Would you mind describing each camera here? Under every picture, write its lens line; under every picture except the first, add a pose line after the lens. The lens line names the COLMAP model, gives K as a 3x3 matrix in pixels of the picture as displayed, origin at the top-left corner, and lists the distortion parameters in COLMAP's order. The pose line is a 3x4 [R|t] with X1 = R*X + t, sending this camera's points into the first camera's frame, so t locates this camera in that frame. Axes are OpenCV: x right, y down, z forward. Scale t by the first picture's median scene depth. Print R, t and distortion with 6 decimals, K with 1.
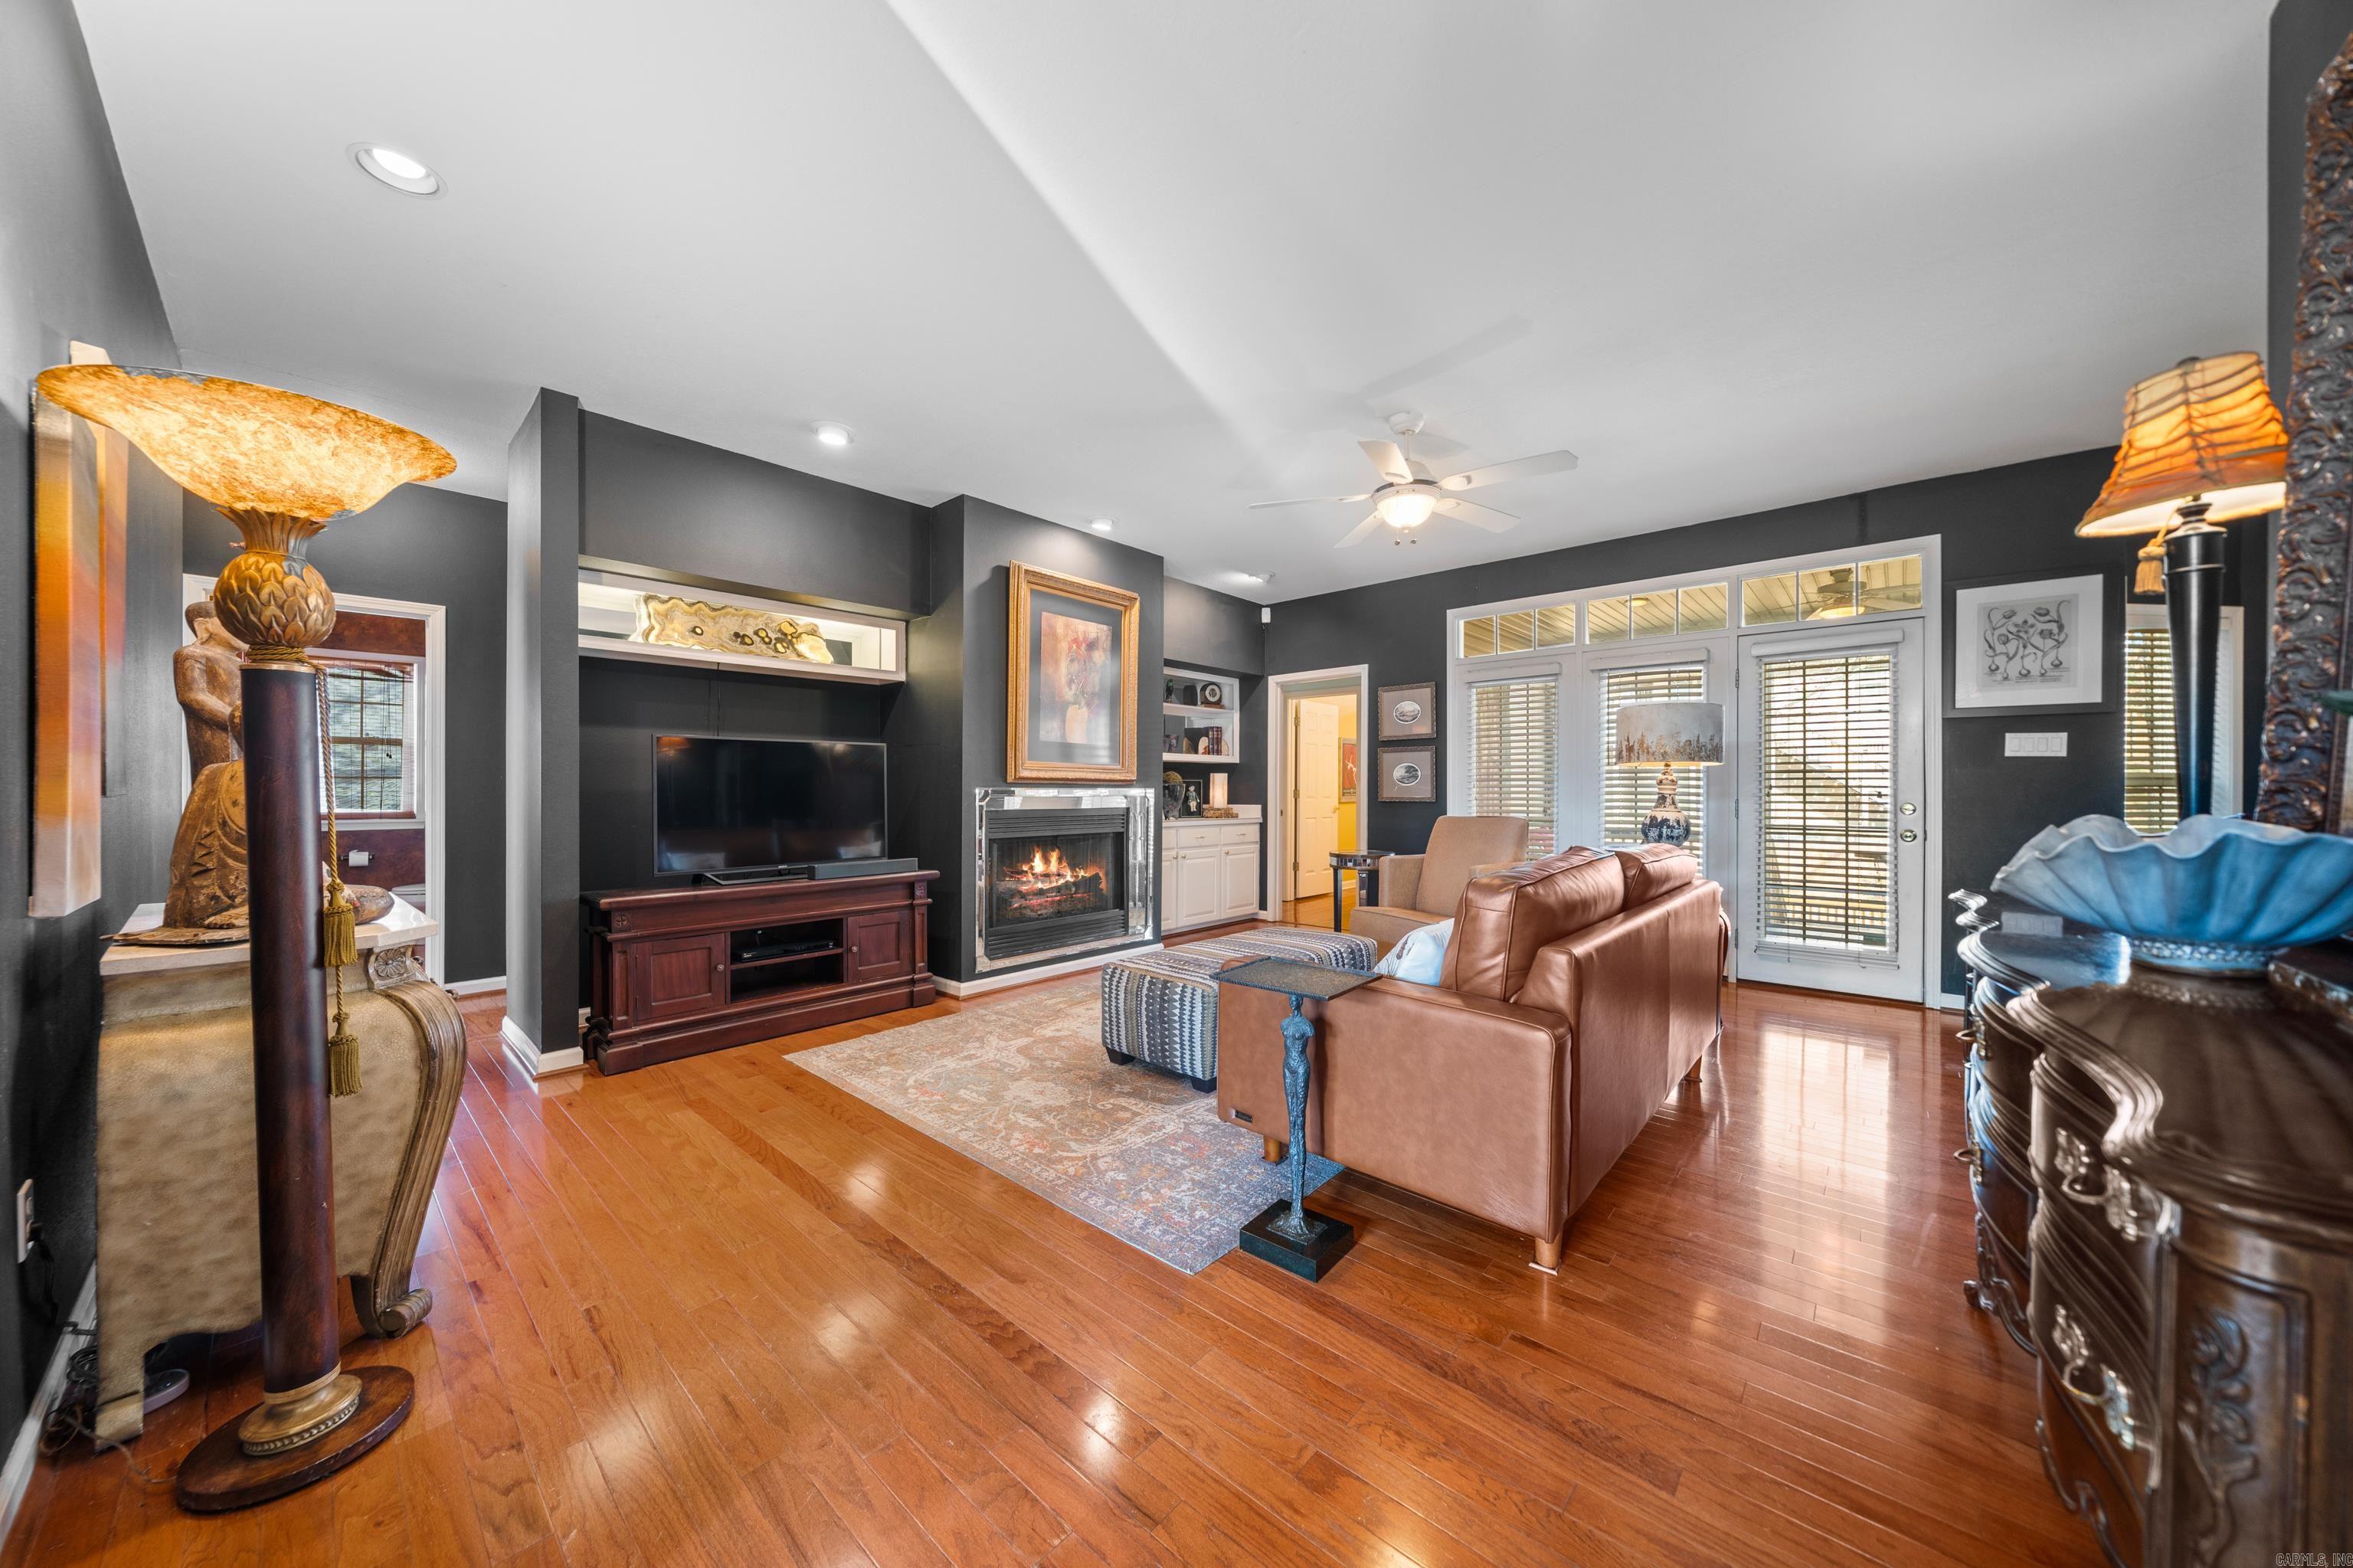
lens RADIAL K [[801.9, 0, 1170.0], [0, 801.9, 791.2], [0, 0, 1]] dist [-0.001581, -0.000081]
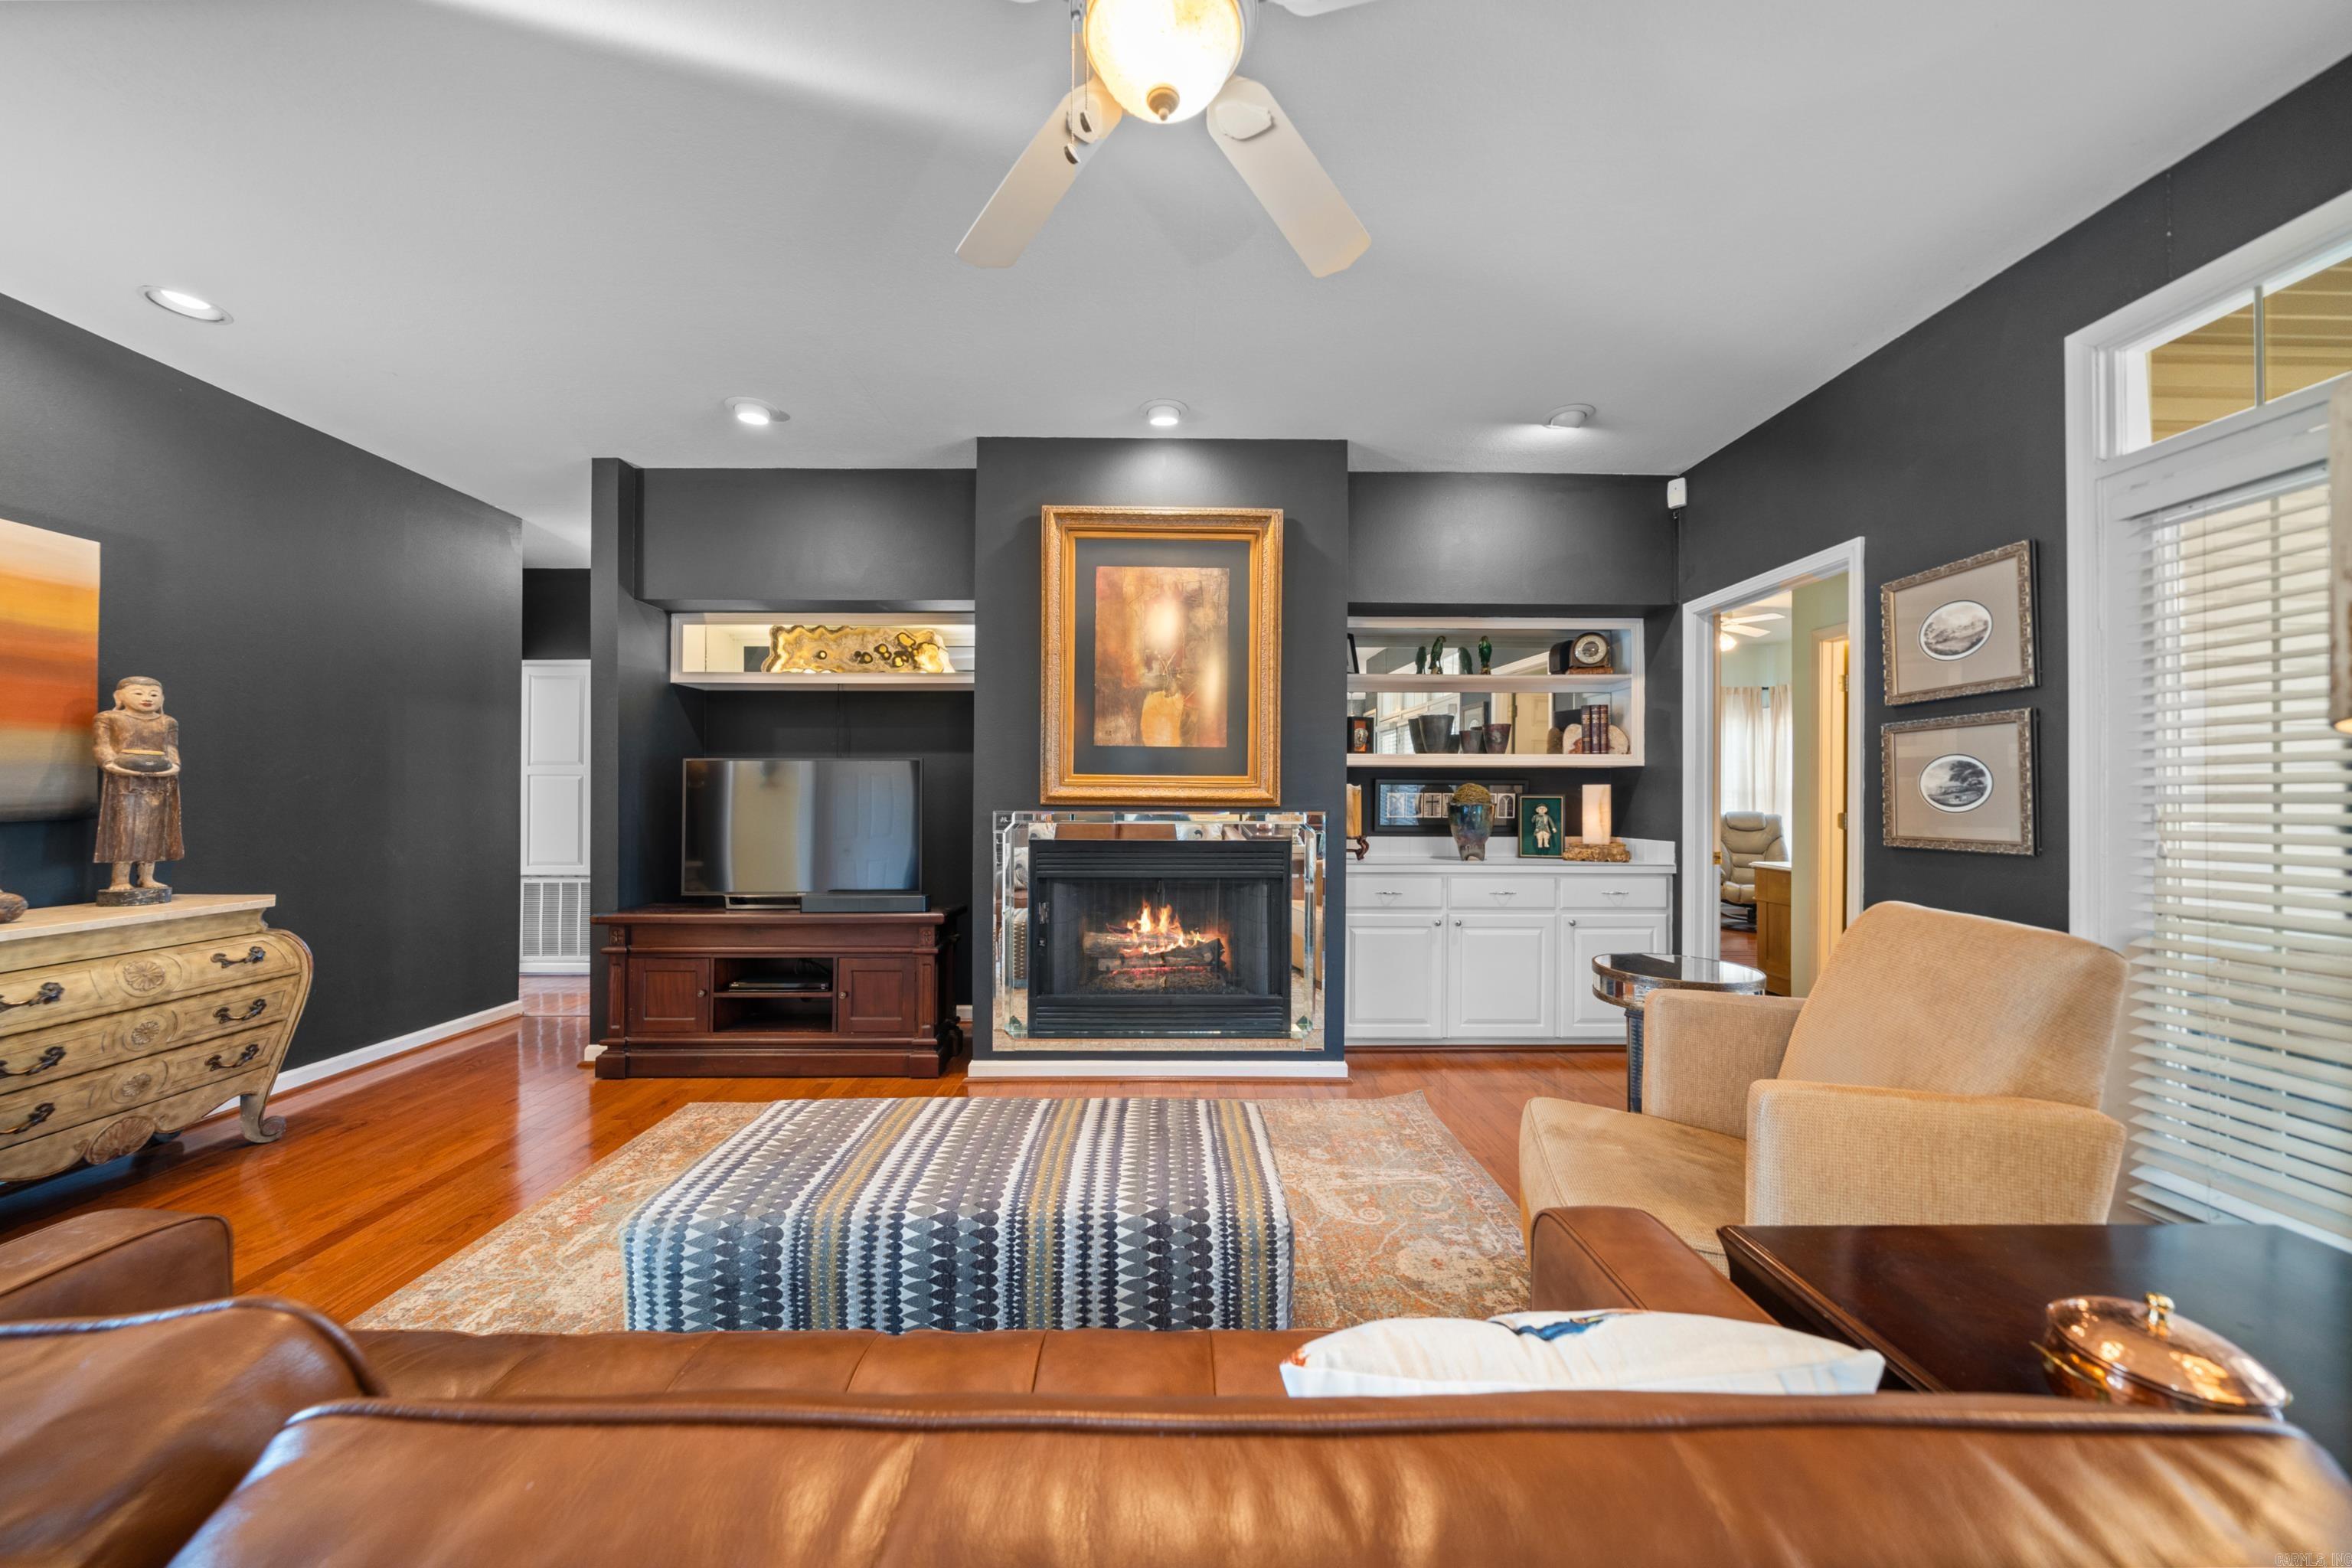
lens RADIAL K [[801.5, 0, 1169.5], [0, 801.5, 791.2], [0, 0, 1]] dist [-0.001581, -0.000081]
pose [[0.683578, -0.007349, -0.729840, 0.435682], [-0.003829, 0.999899, -0.013654, -0.013035], [0.729867, 0.012128, 0.683481, 0.592502]]
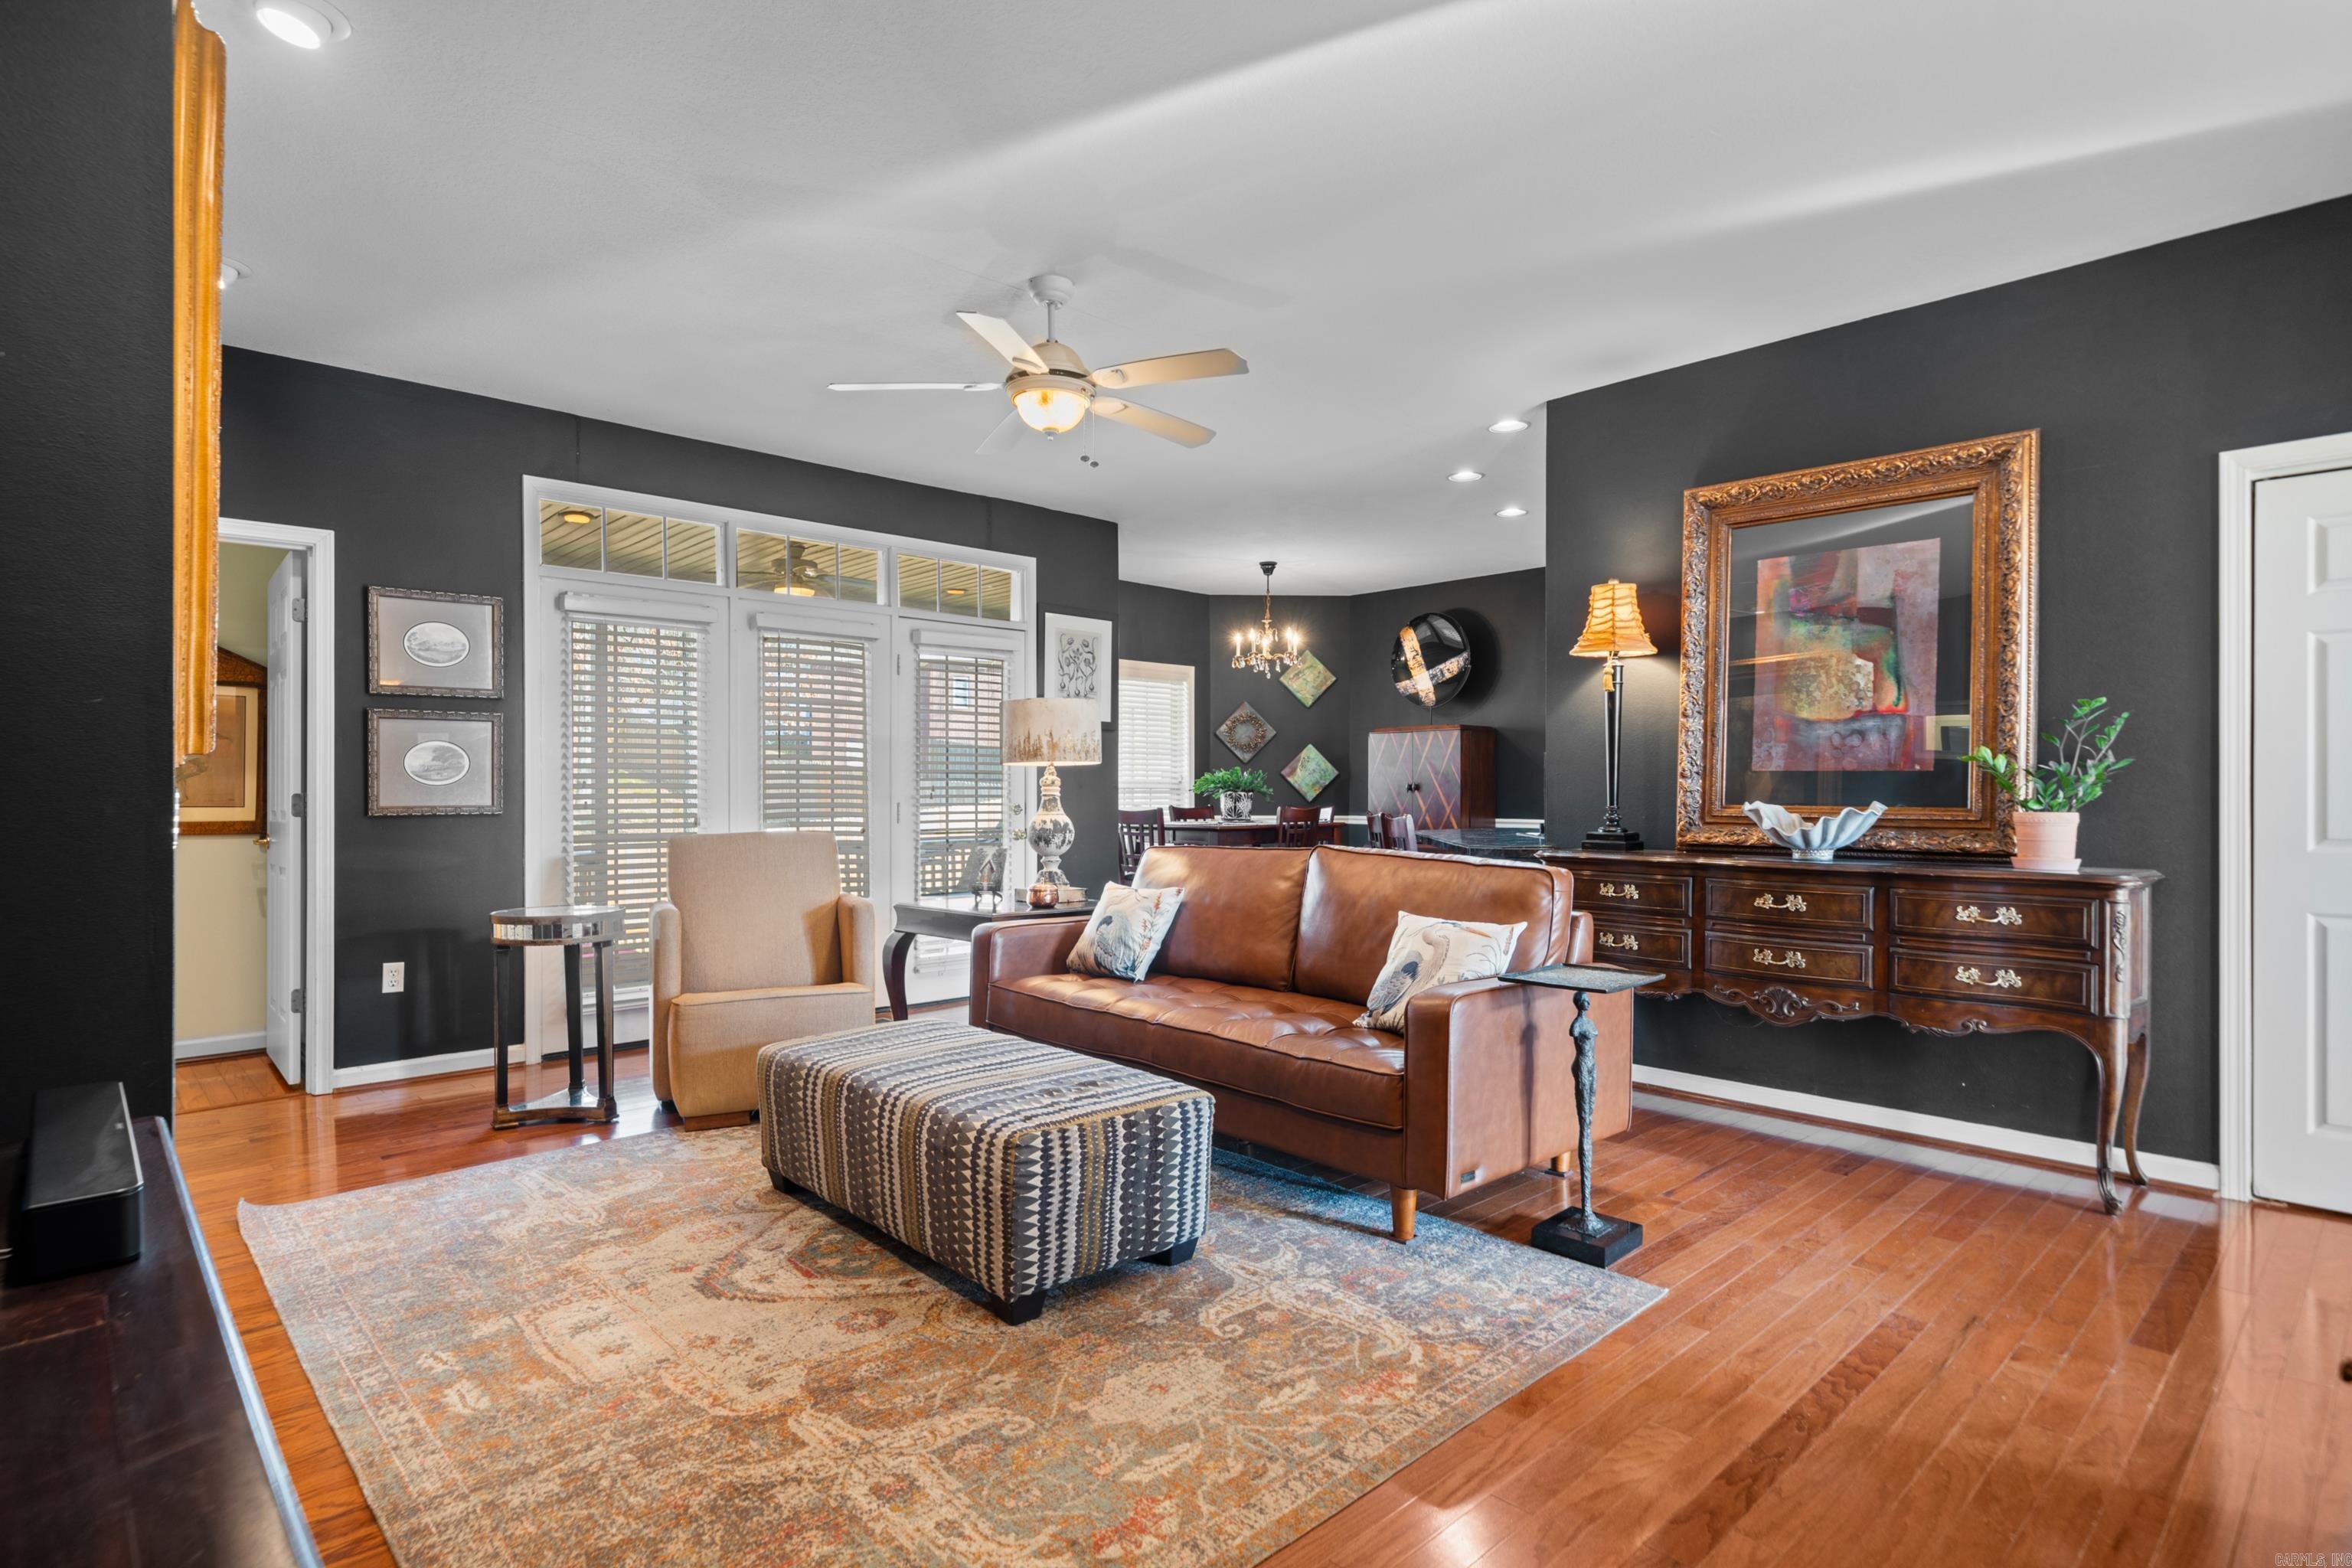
lens RADIAL K [[1213.5, 0, 1172.8], [0, 1213.5, 795.2], [0, 0, 1]] dist [0.003037, 0.000584]
pose [[0.069390, -0.005866, 0.997572, -0.632302], [0.002533, 0.999981, 0.005704, -0.003876], [-0.997586, 0.002131, 0.069403, 0.637425]]
